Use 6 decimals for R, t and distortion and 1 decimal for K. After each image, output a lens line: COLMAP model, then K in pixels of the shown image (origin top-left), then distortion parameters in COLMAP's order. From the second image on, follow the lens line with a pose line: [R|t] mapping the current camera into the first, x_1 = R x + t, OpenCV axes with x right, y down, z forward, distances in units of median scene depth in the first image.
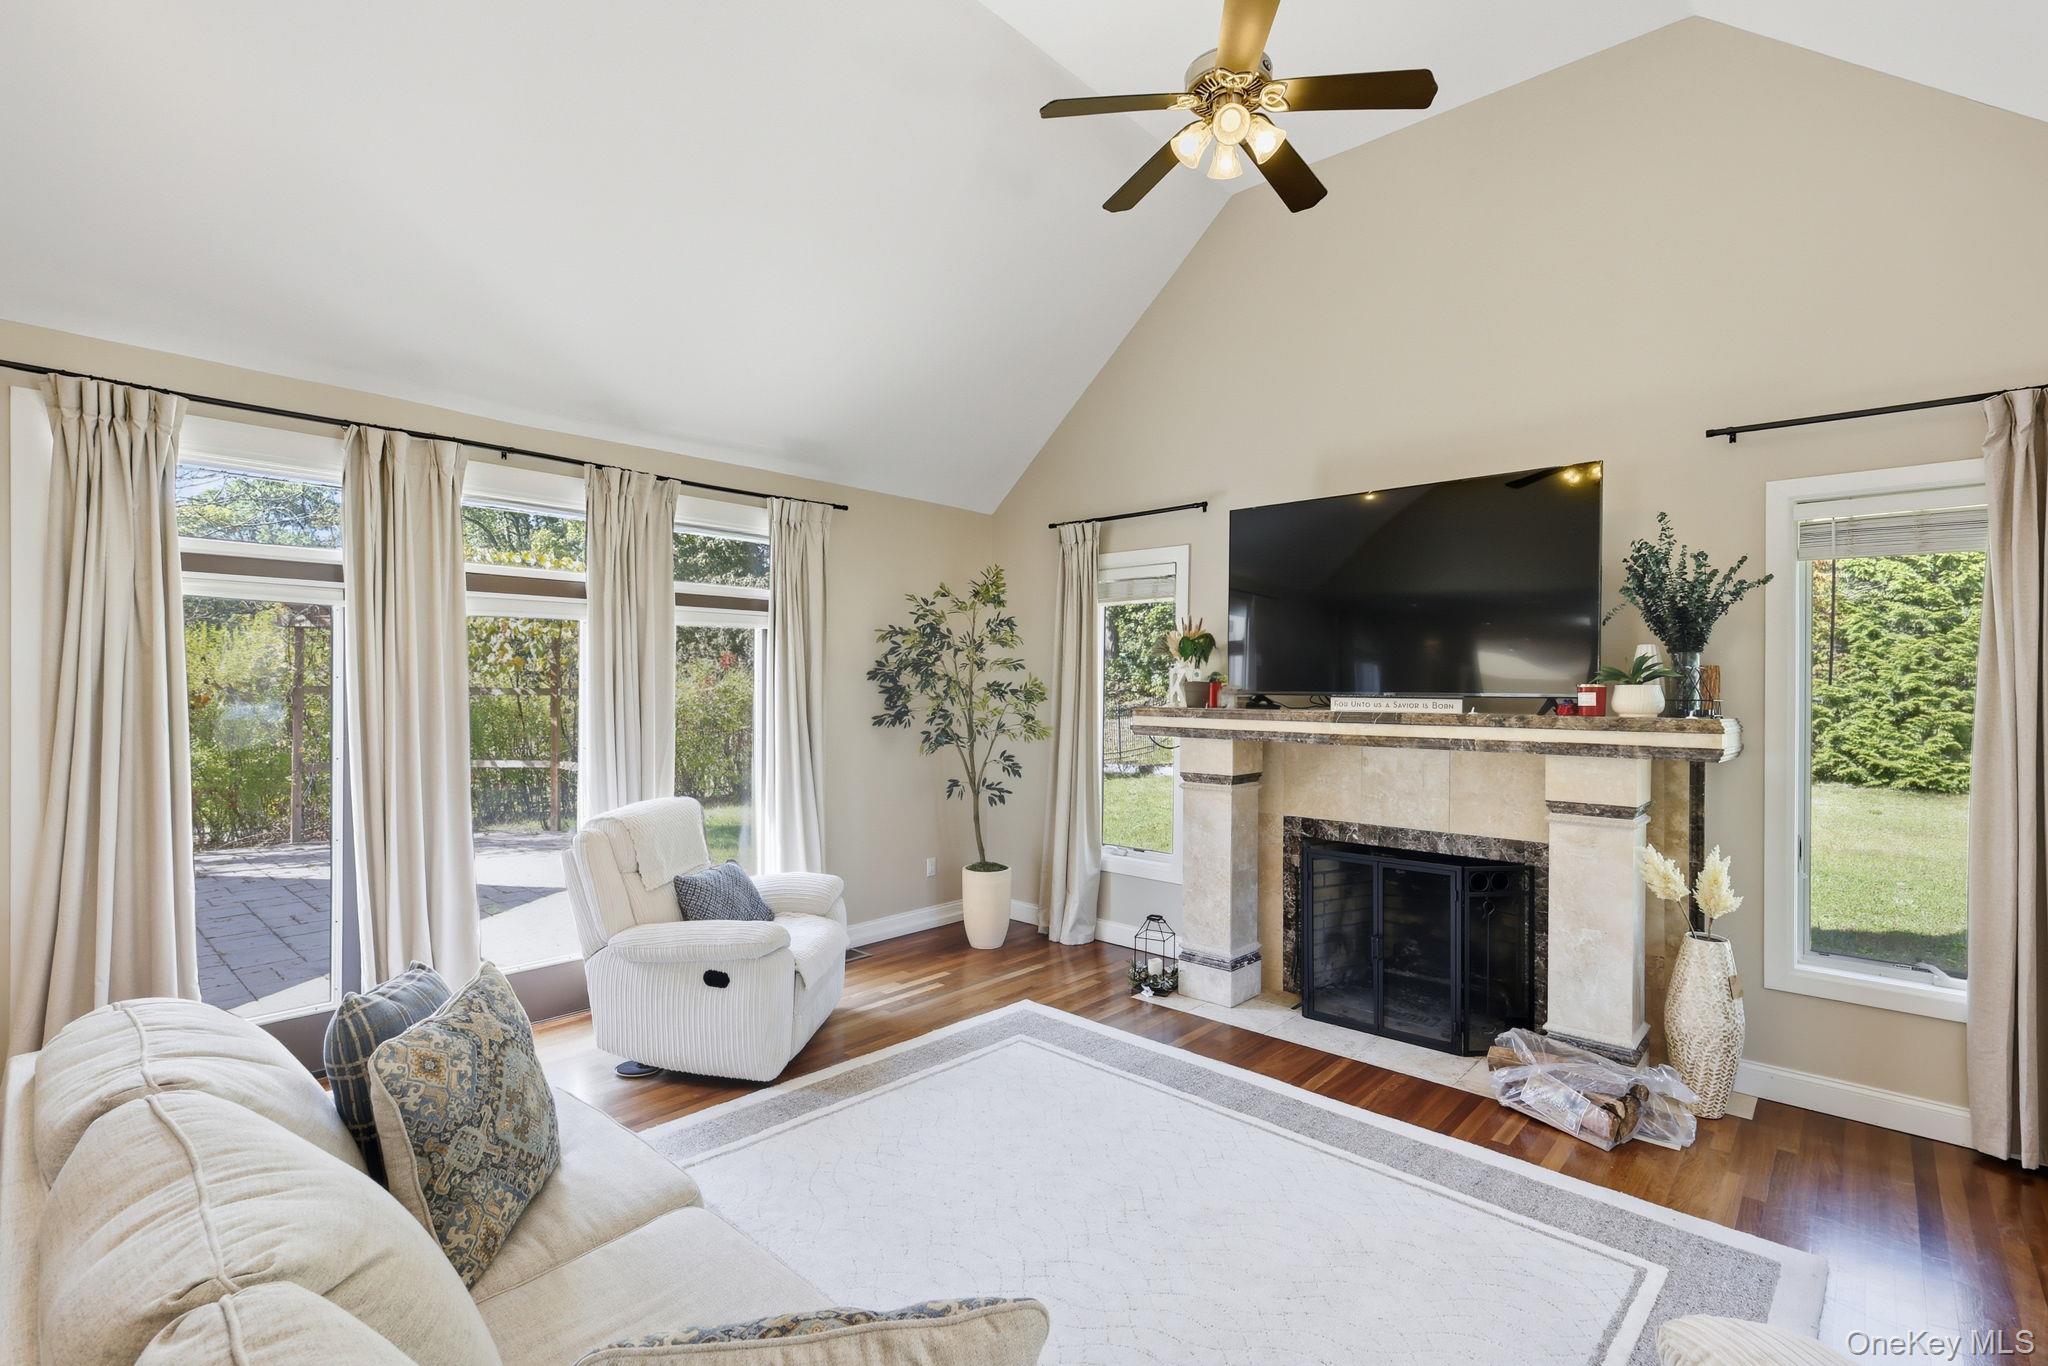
lens RADIAL K [[959.2, 0, 1024.0], [0, 959.2, 683.0], [0, 0, 1]] dist [0.008159, -0.000212]
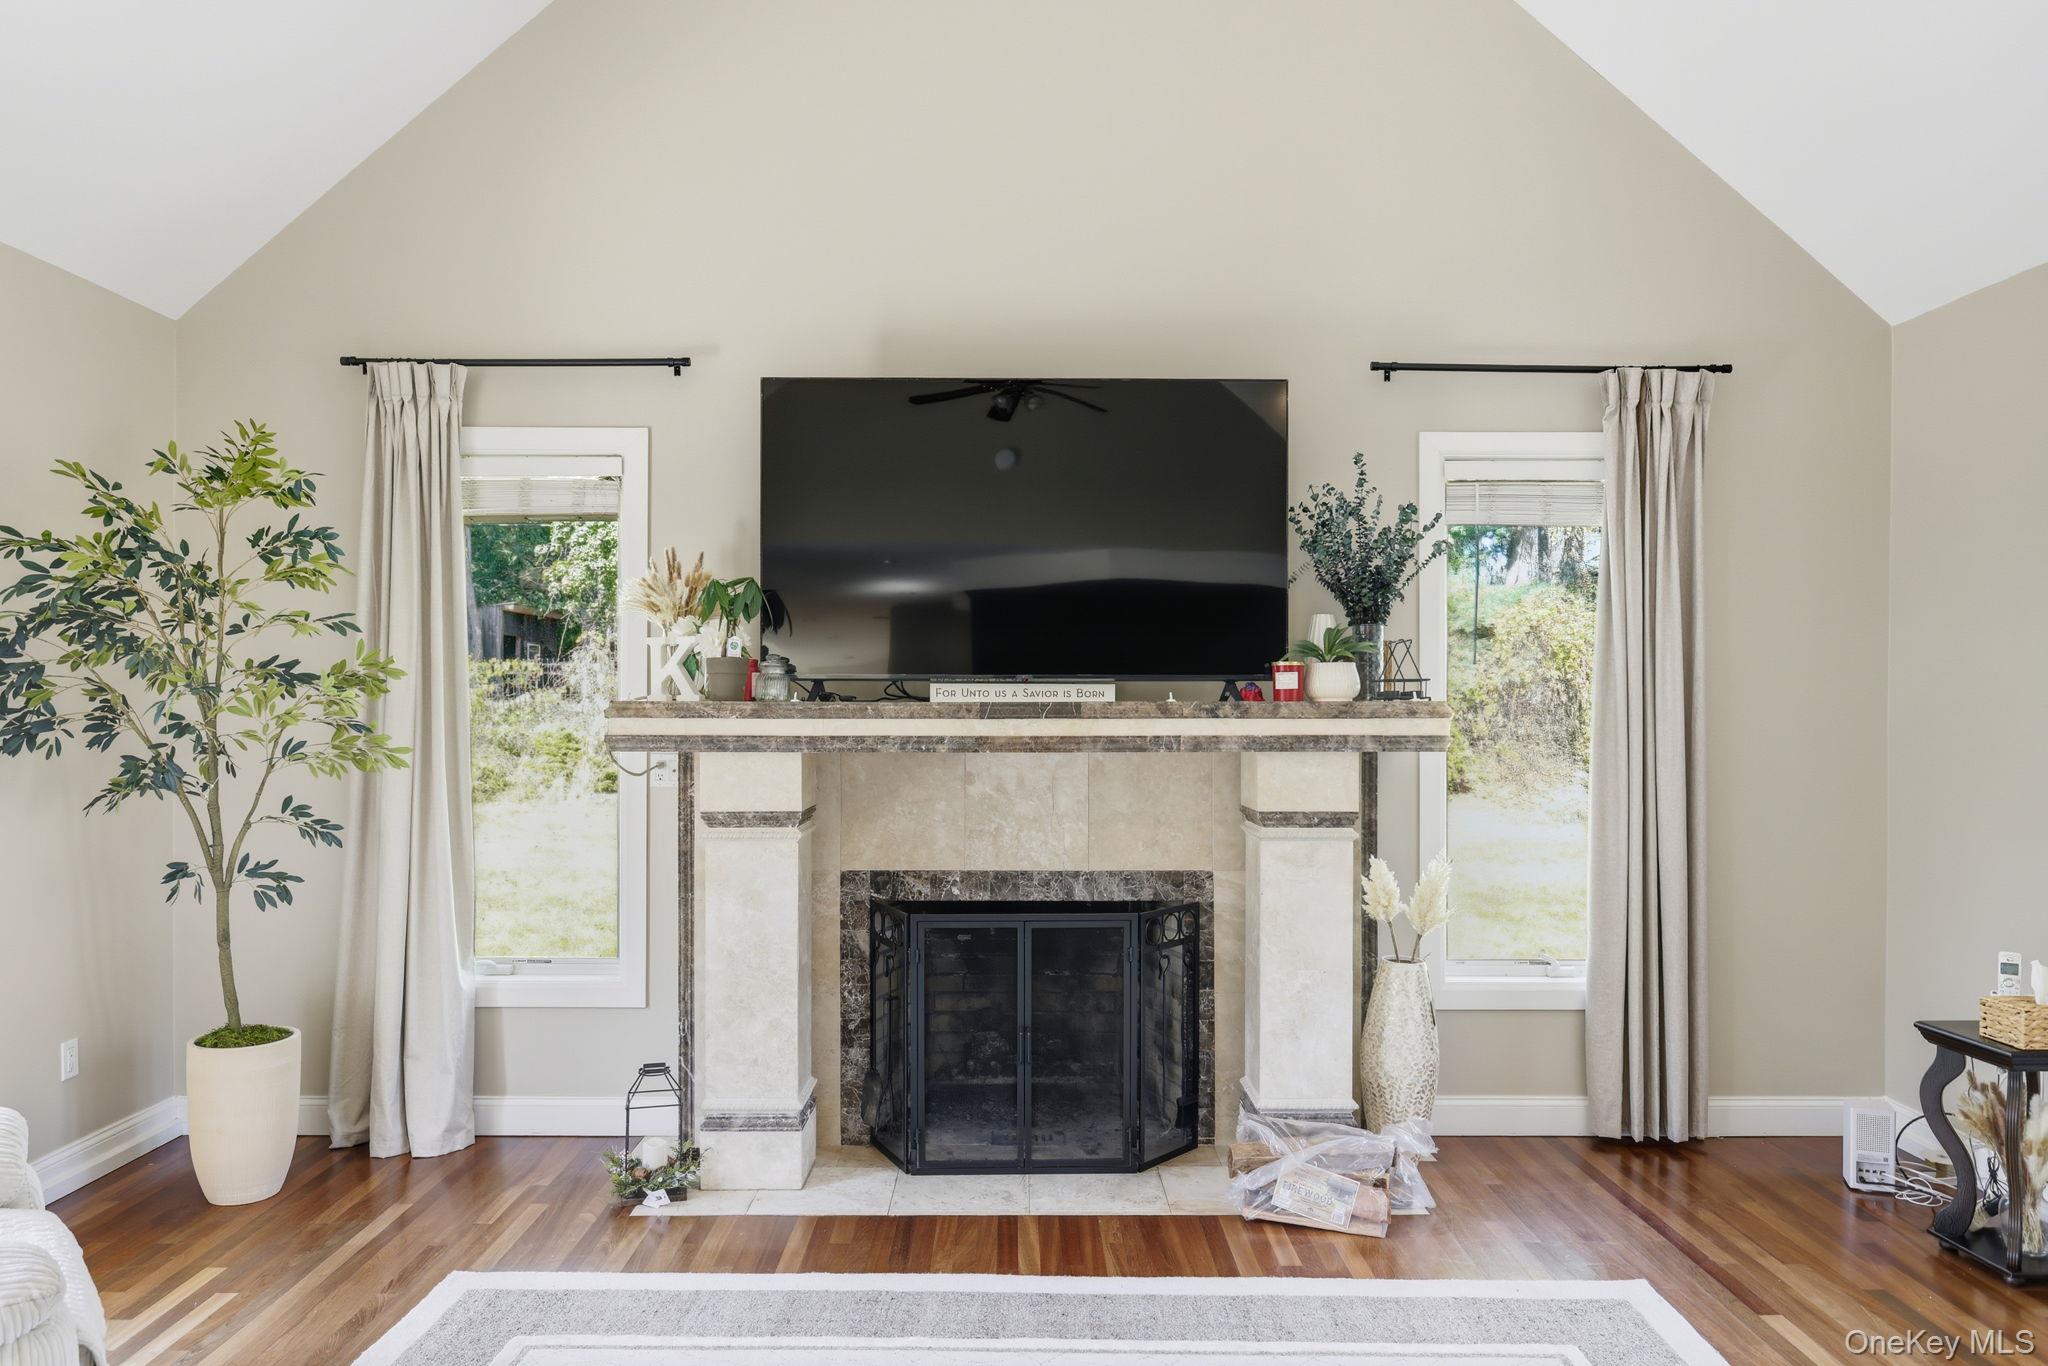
lens RADIAL K [[1417.2, 0, 1019.2], [0, 1417.2, 708.6], [0, 0, 1]] dist [0.005322, 0.000436]
pose [[0.731463, -0.010224, 0.681805, -0.304170], [0.002379, 0.999920, 0.012442, 0.020601], [-0.681877, -0.007479, 0.731428, 0.249964]]
